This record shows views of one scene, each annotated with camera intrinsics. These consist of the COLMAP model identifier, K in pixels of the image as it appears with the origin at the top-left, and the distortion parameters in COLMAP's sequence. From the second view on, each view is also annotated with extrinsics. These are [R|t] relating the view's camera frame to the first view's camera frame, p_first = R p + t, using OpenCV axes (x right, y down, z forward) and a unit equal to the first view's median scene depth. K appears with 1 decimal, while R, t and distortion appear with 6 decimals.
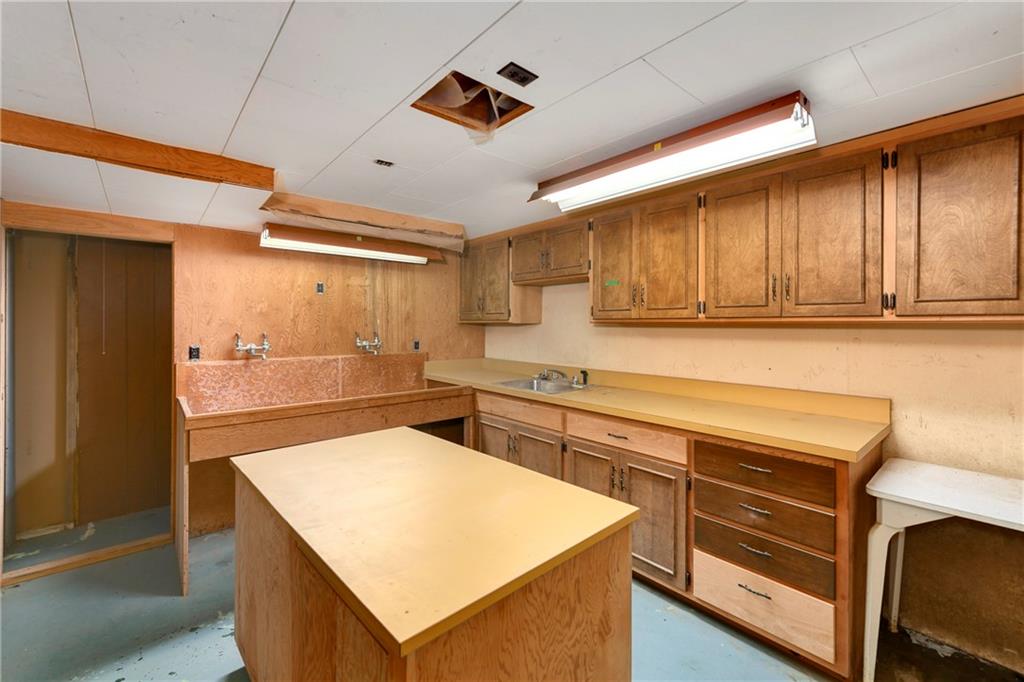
lens RADIAL K [[428.1, 0, 514.4], [0, 428.1, 329.9], [0, 0, 1]] dist [-0.014056, -0.000395]
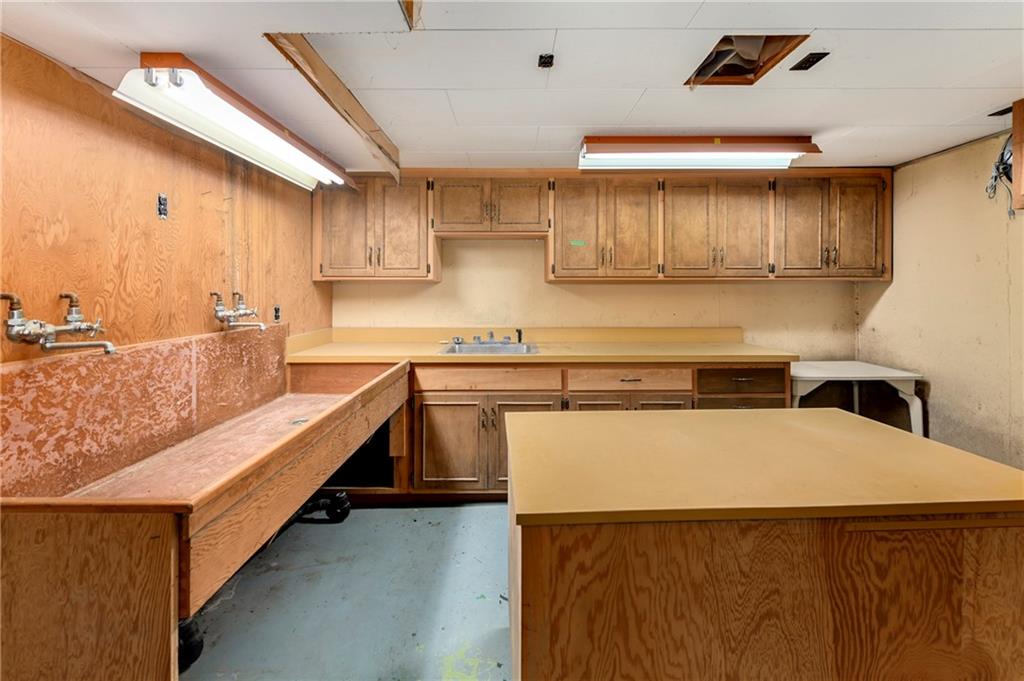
lens RADIAL K [[428.1, 0, 519.6], [0, 428.1, 294.4], [0, 0, 1]] dist [-0.014056, -0.000395]
pose [[0.647139, -0.010017, 0.762306, -0.687402], [0.011959, 0.999924, 0.002987, 0.013274], [-0.762278, 0.007183, 0.647210, 0.421070]]
